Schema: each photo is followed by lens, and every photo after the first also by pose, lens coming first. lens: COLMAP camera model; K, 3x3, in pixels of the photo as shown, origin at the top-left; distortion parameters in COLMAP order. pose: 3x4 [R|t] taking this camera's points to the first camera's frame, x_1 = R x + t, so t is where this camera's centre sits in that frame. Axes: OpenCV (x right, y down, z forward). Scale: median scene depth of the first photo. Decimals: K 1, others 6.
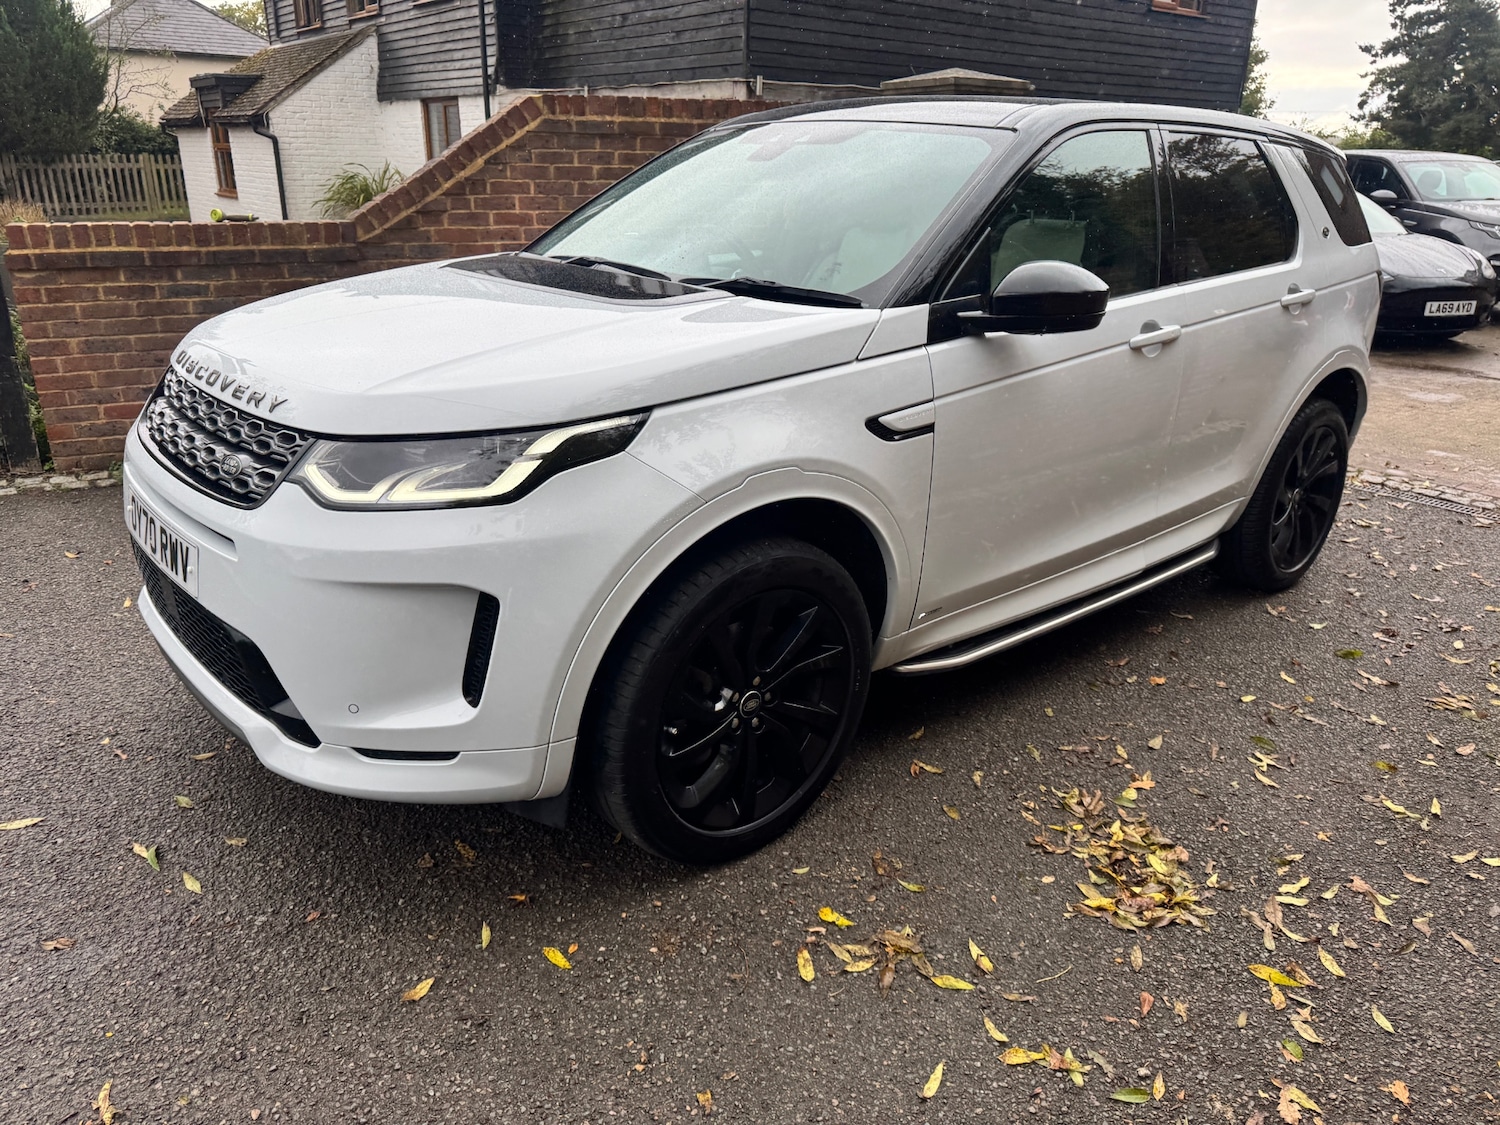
lens RADIAL K [[1063.6, 0, 741.5], [0, 1063.6, 552.3], [0, 0, 1]] dist [0.022599, -0.023045]
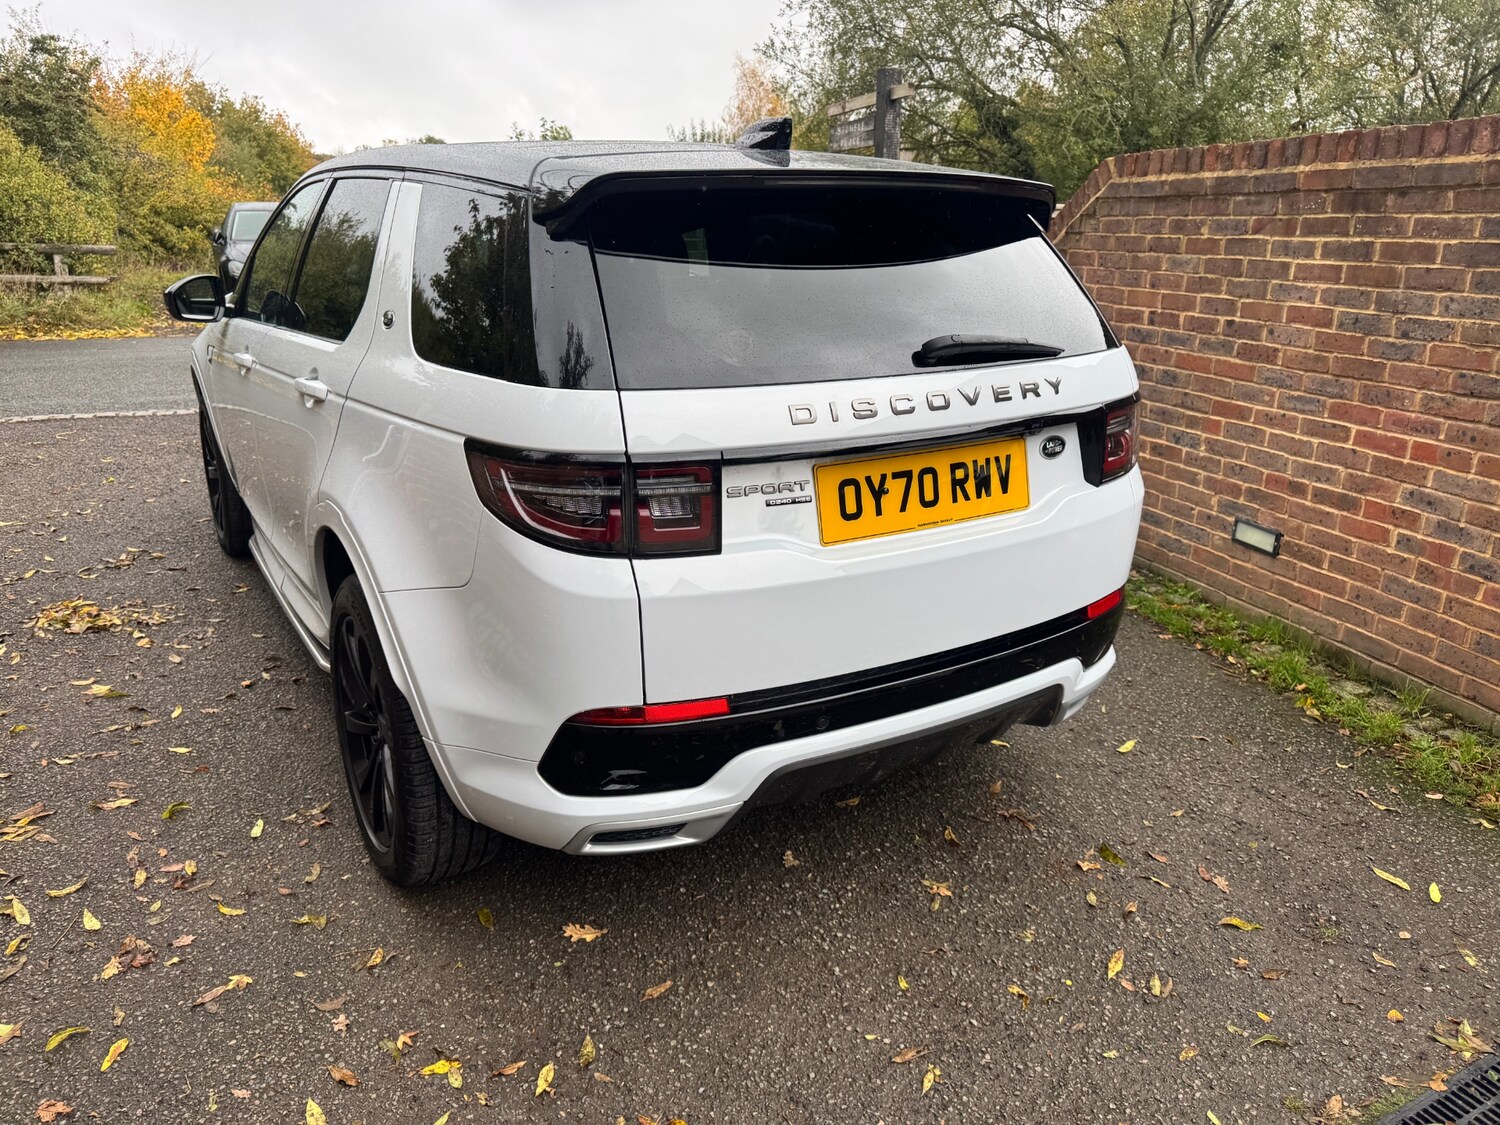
lens RADIAL K [[1063.6, 0, 735.2], [0, 1063.6, 546.0], [0, 0, 1]] dist [0.022599, -0.023045]
pose [[-0.162782, 0.272400, -0.948315, 1.474071], [-0.354432, 0.880836, 0.313856, -0.585534], [0.920804, 0.387203, -0.046837, 1.650098]]
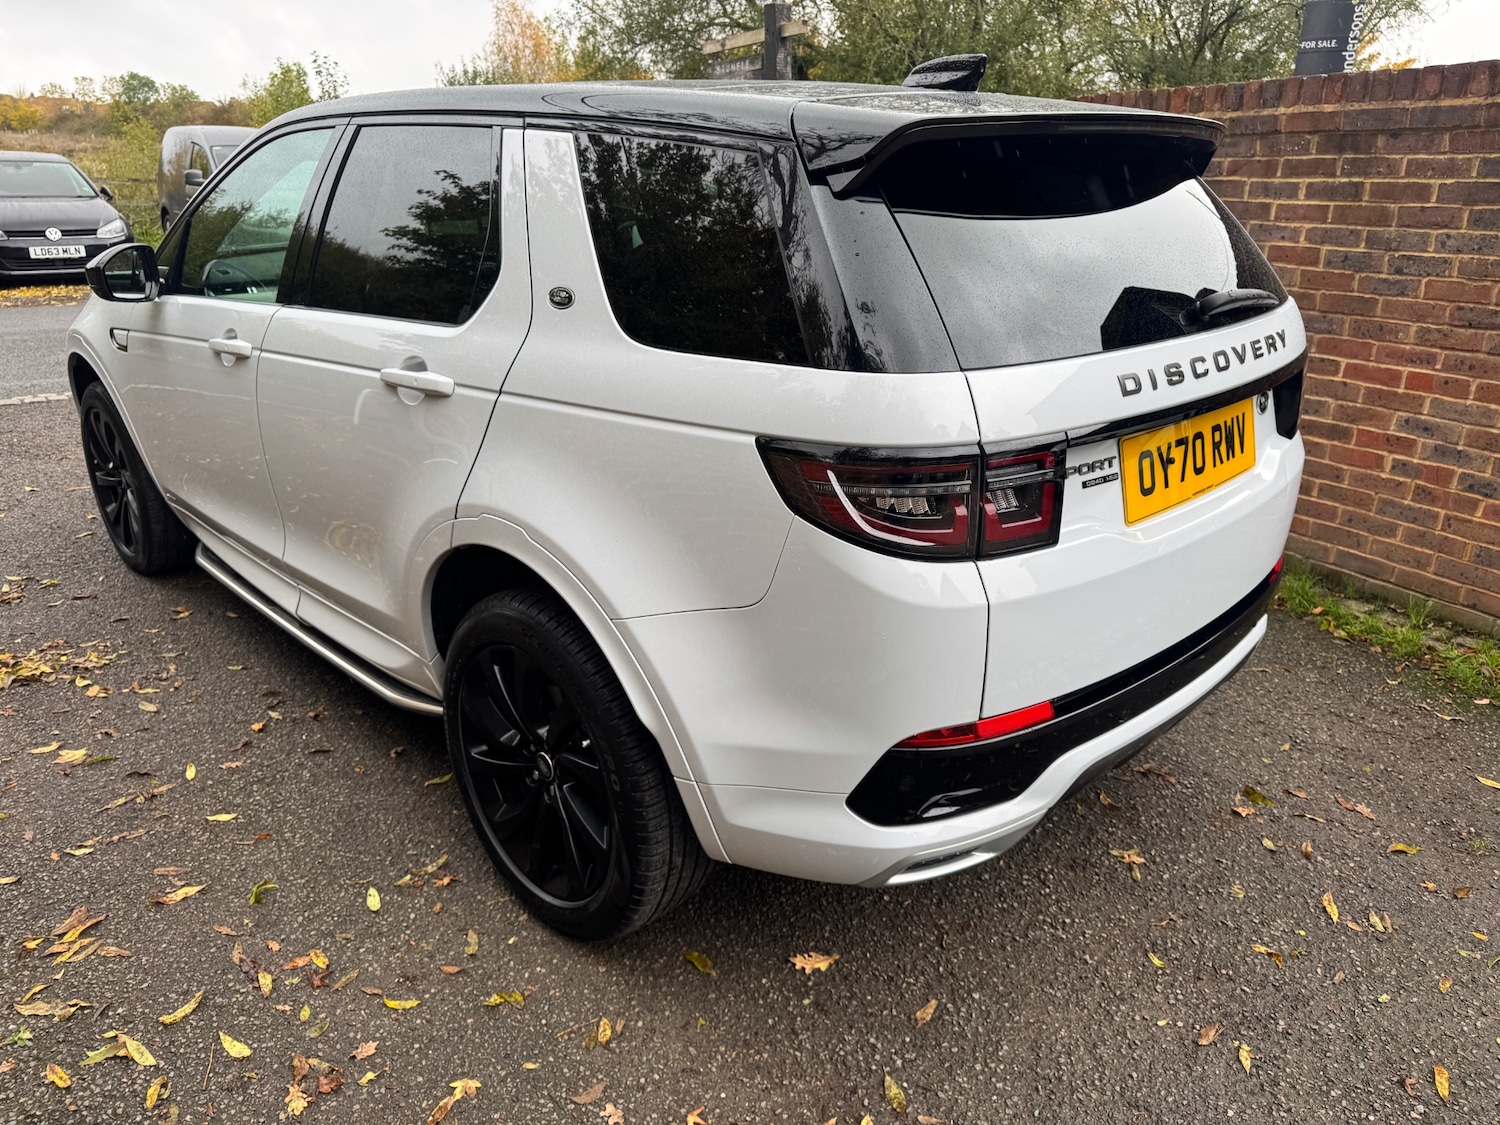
lens RADIAL K [[1063.6, 0, 748.3], [0, 1063.6, 556.4], [0, 0, 1]] dist [0.022599, -0.023045]
pose [[0.062444, 0.329383, -0.942129, 1.408409], [-0.345309, 0.892802, 0.289251, -0.481396], [0.936409, 0.307264, 0.169489, 1.358011]]
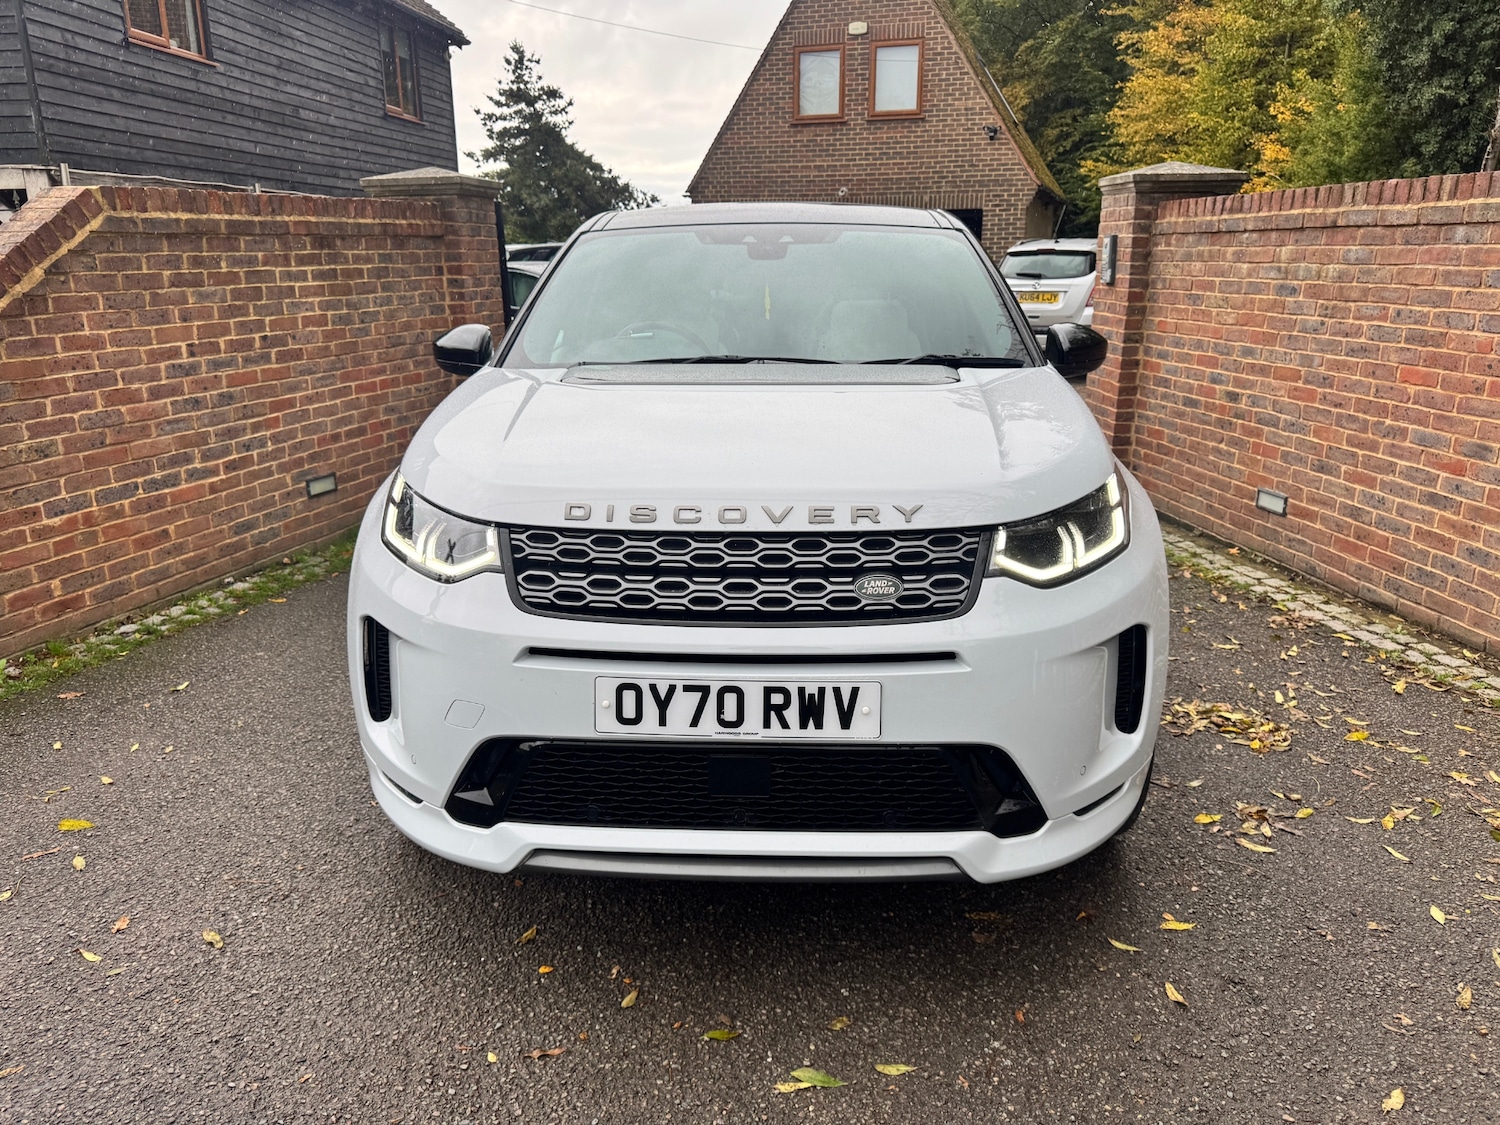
lens RADIAL K [[1063.6, 0, 746.6], [0, 1063.6, 552.7], [0, 0, 1]] dist [0.022599, -0.023045]
pose [[0.692972, -0.215797, 0.687911, -0.859346], [0.268143, 0.962850, 0.031930, -0.123401], [-0.669246, 0.162332, 0.725092, 0.286307]]
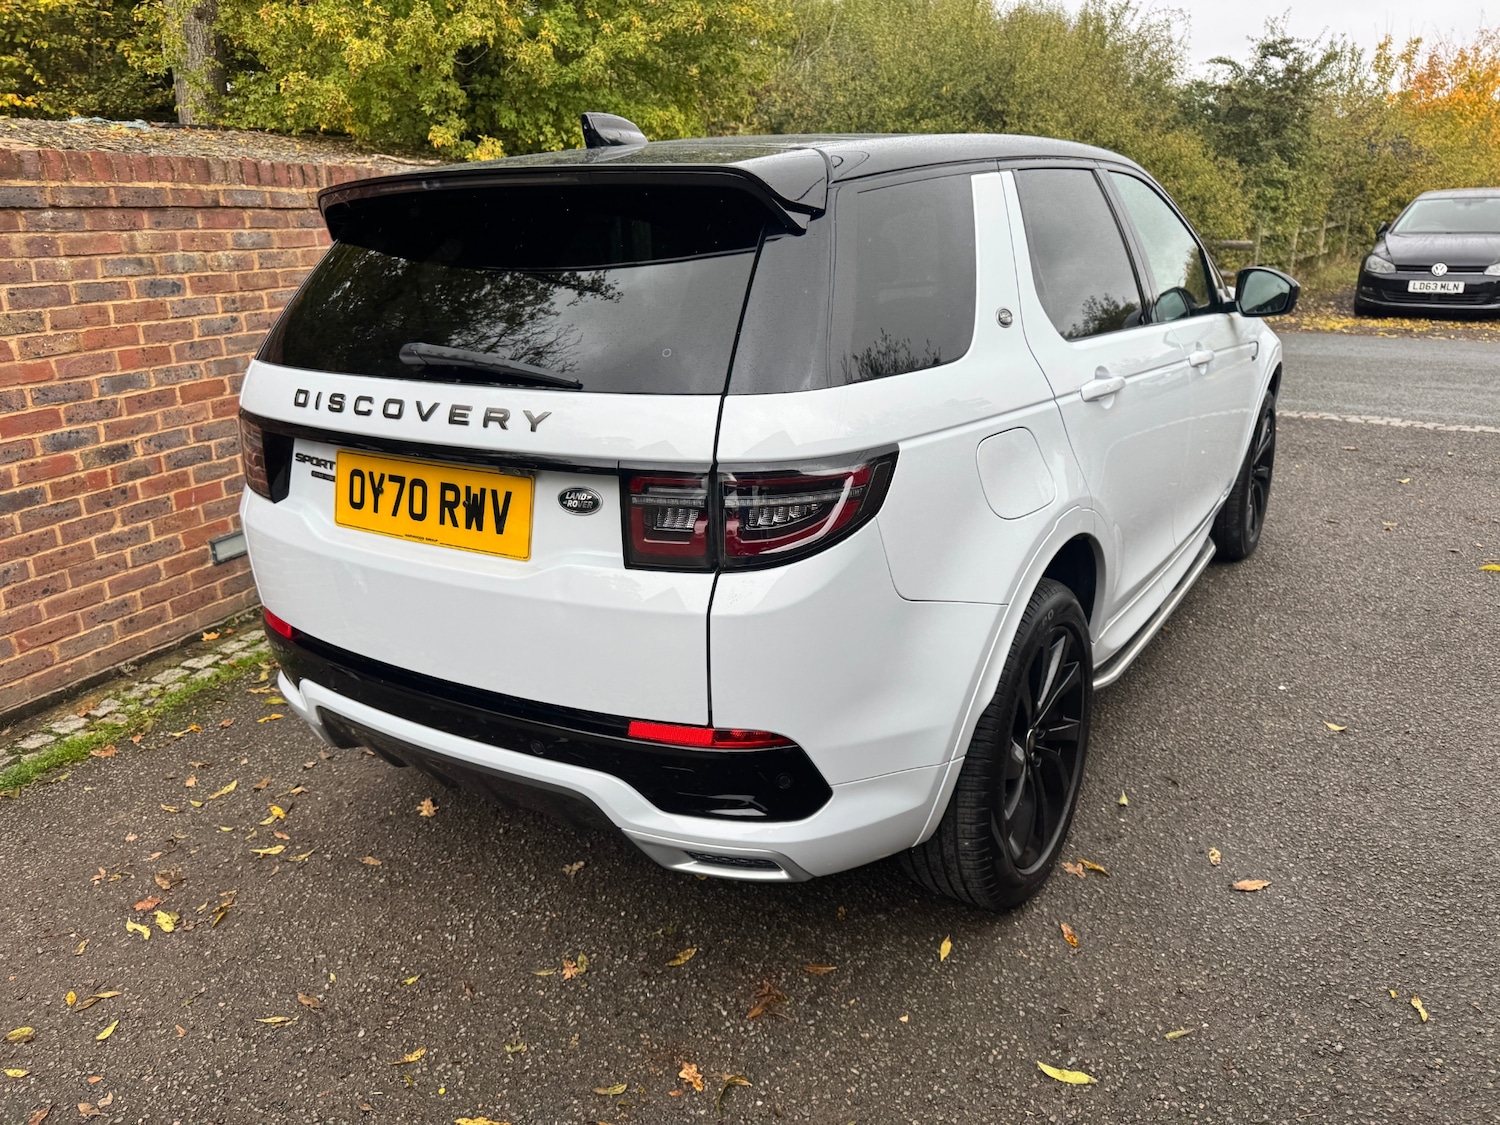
lens RADIAL K [[1063.6, 0, 746.3], [0, 1063.6, 555.3], [0, 0, 1]] dist [0.022599, -0.023045]
pose [[-0.960613, 0.091952, -0.262236, 0.745911], [-0.085503, 0.800087, 0.593759, -0.840606], [0.264409, 0.592795, -0.760712, 2.322173]]
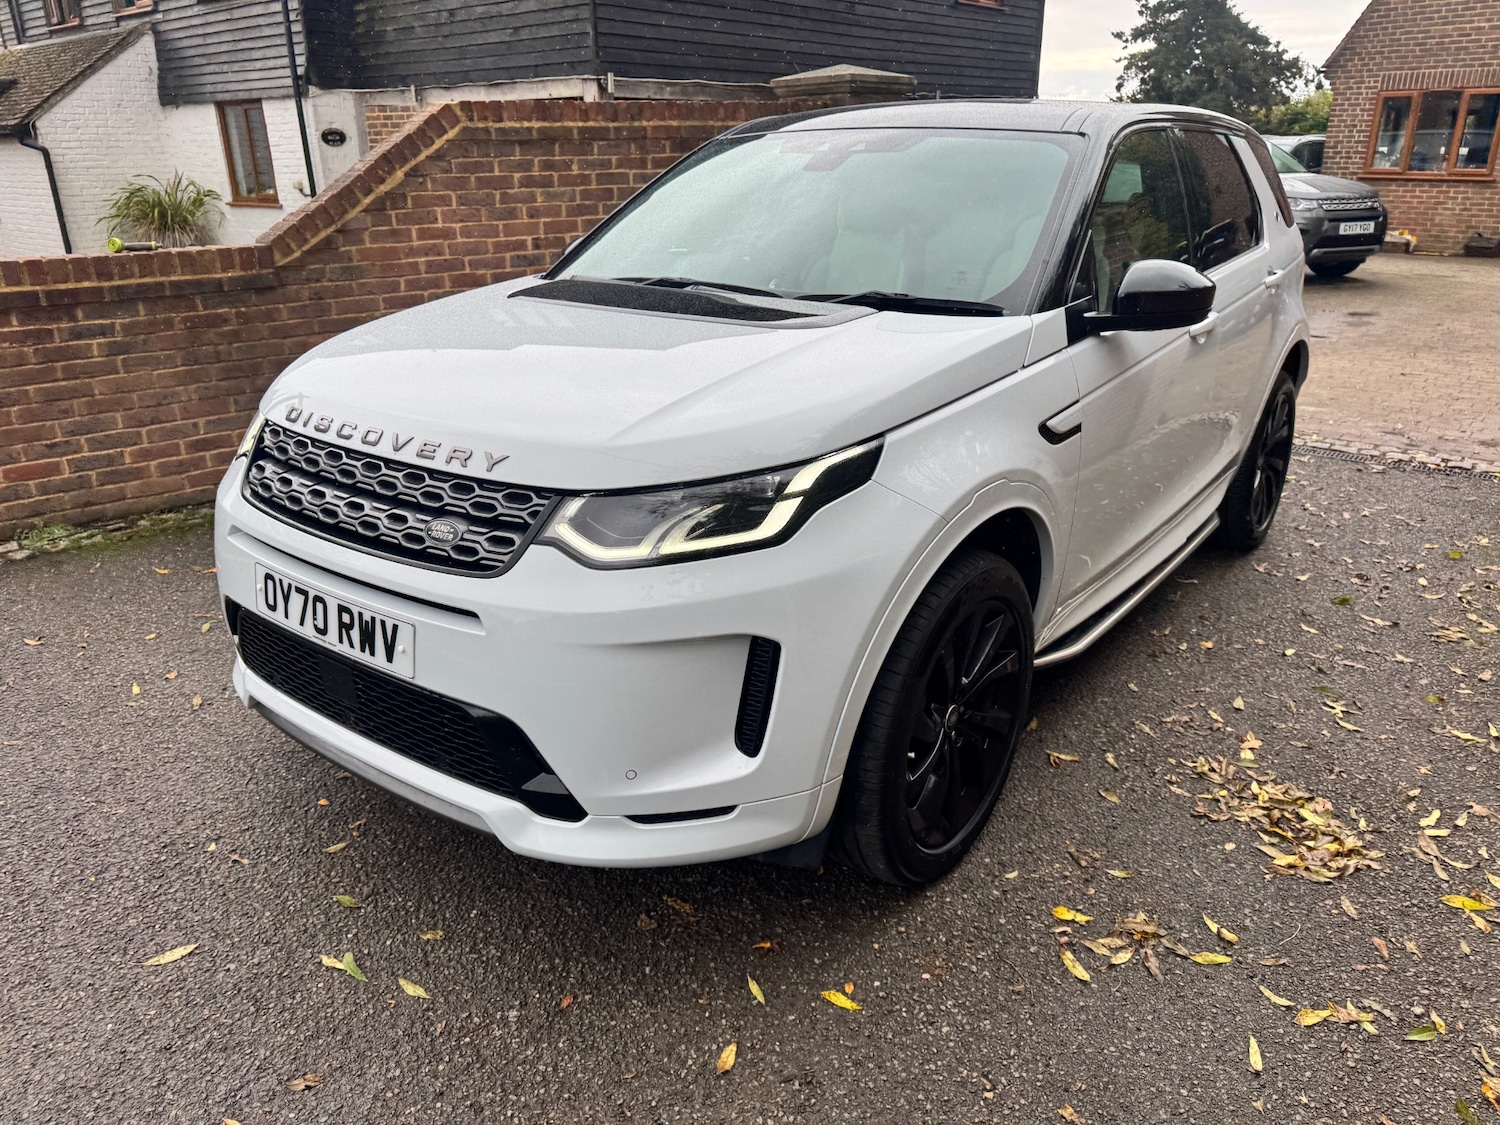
lens RADIAL K [[1063.6, 0, 744.8], [0, 1063.6, 557.5], [0, 0, 1]] dist [0.022599, -0.023045]
pose [[0.978558, -0.099113, 0.180557, -0.281698], [0.096987, 0.995073, 0.020587, -0.038295], [-0.181708, -0.002634, 0.983349, 0.037136]]
